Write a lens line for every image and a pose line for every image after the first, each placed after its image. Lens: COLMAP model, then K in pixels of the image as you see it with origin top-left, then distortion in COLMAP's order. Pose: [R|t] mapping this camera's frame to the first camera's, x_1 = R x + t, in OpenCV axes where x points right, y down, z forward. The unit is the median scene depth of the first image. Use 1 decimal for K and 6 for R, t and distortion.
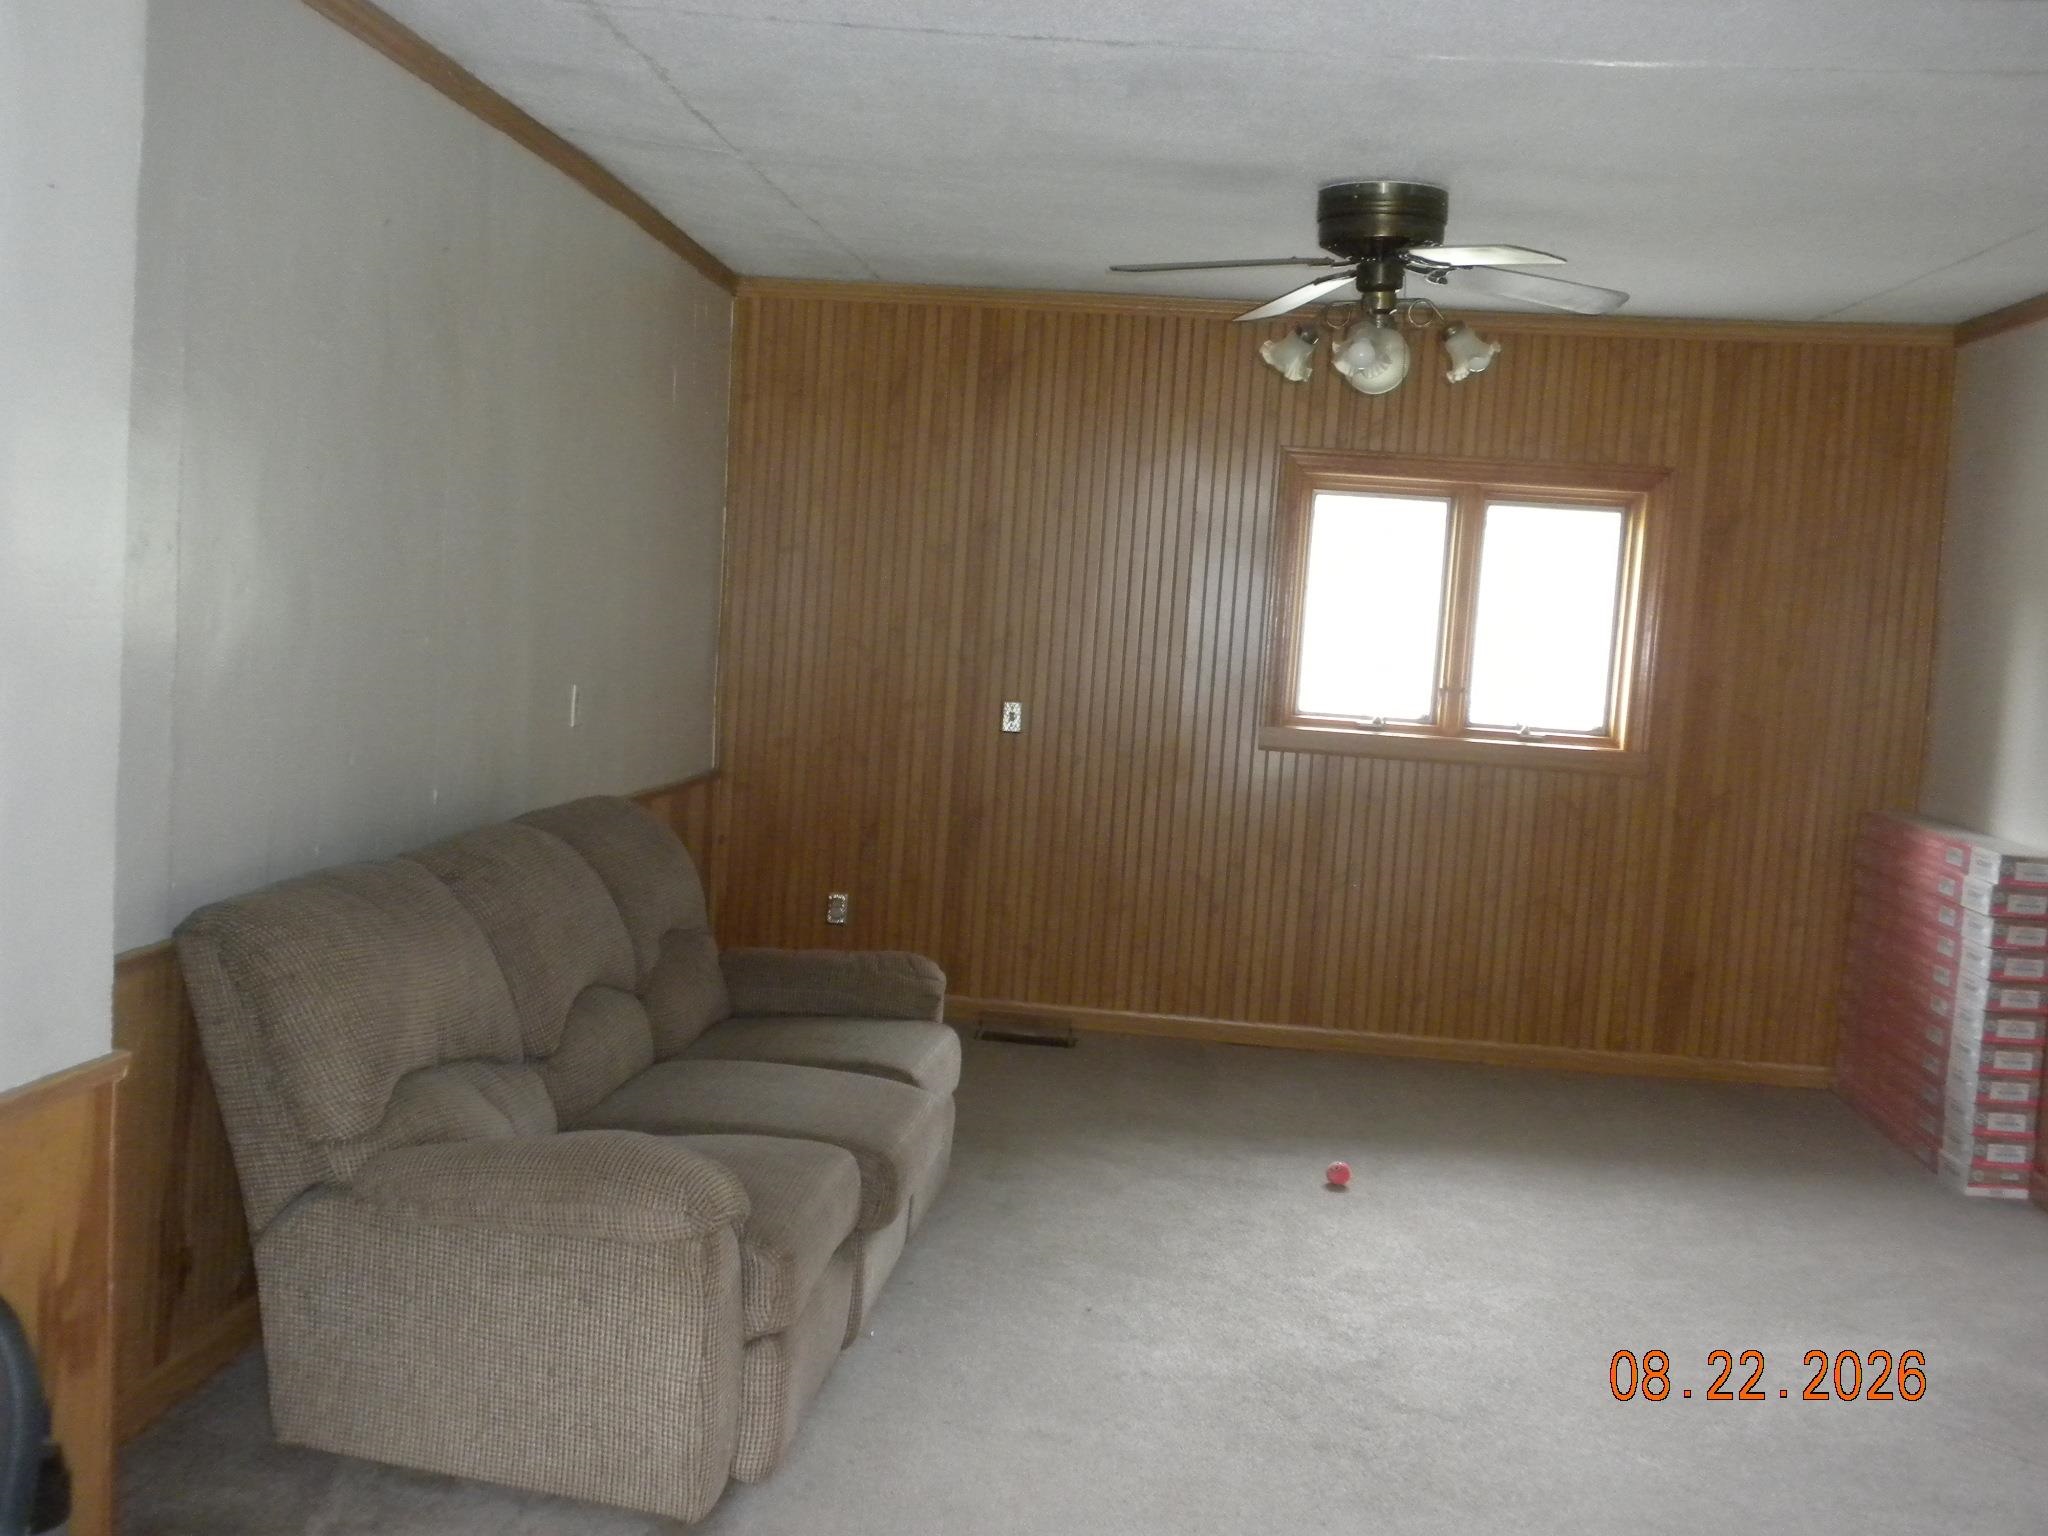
lens RADIAL K [[2180.7, 0, 1024.0], [0, 2180.7, 768.0], [0, 0, 1]] dist [0.026744, 0.005812]
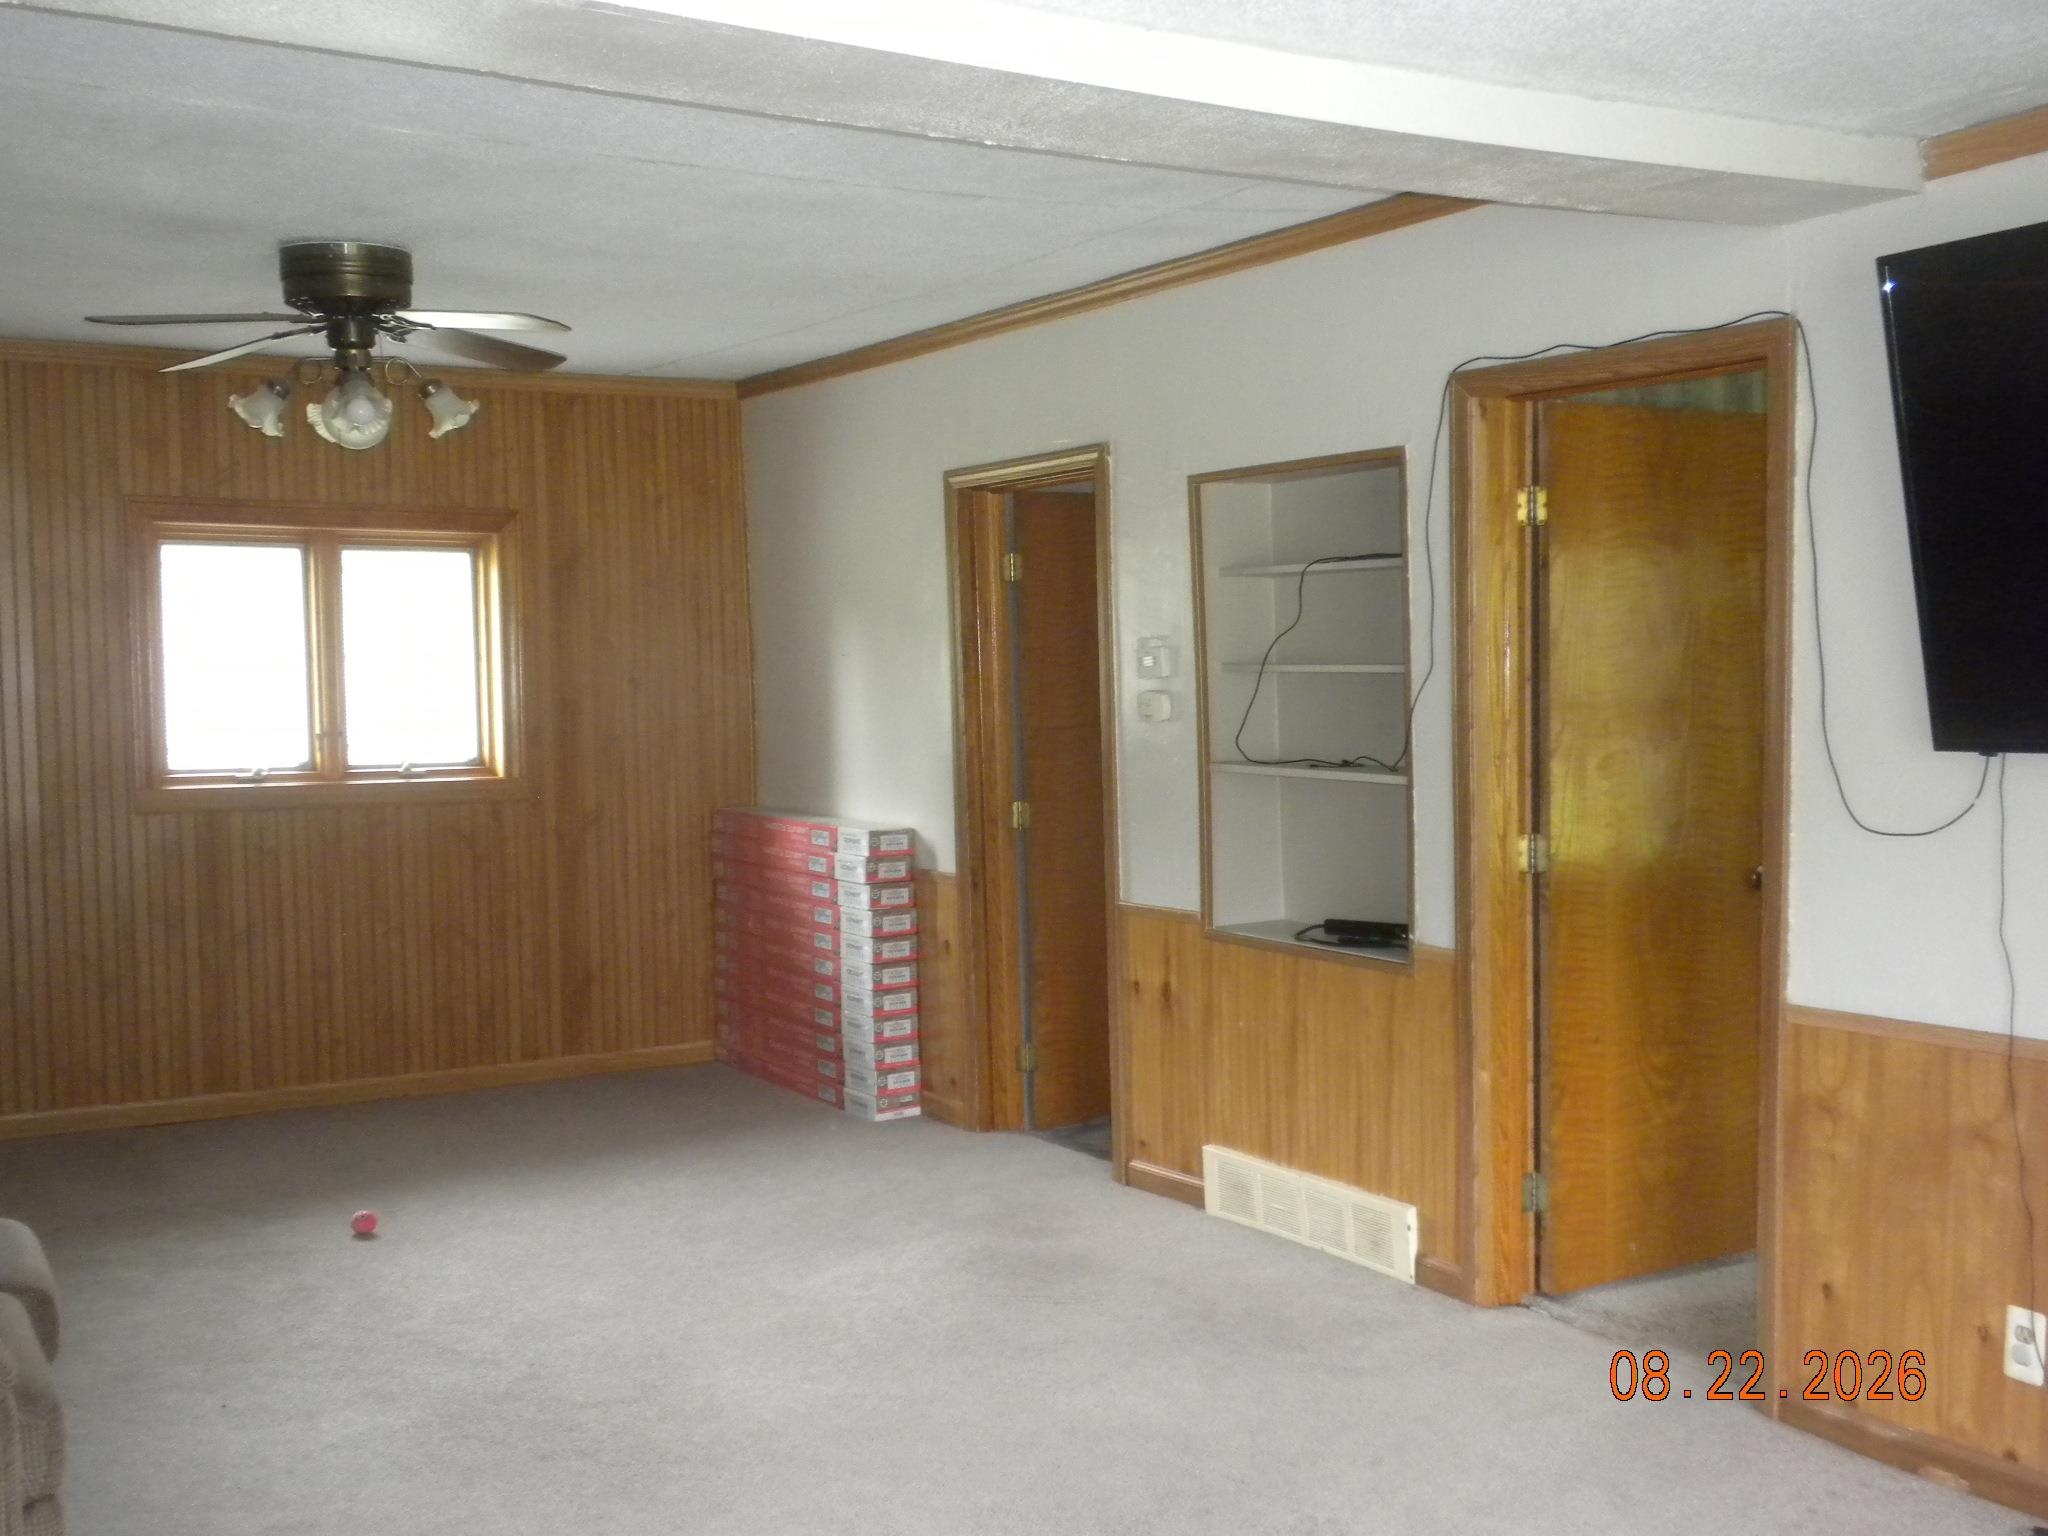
lens RADIAL K [[2180.1, 0, 1025.1], [0, 2180.1, 747.8], [0, 0, 1]] dist [0.053862, 0.038733]
pose [[0.799714, -0.091358, 0.593389, -0.168629], [0.104174, 0.994478, 0.012713, -0.010565], [-0.591274, 0.051649, 0.804815, -0.001241]]
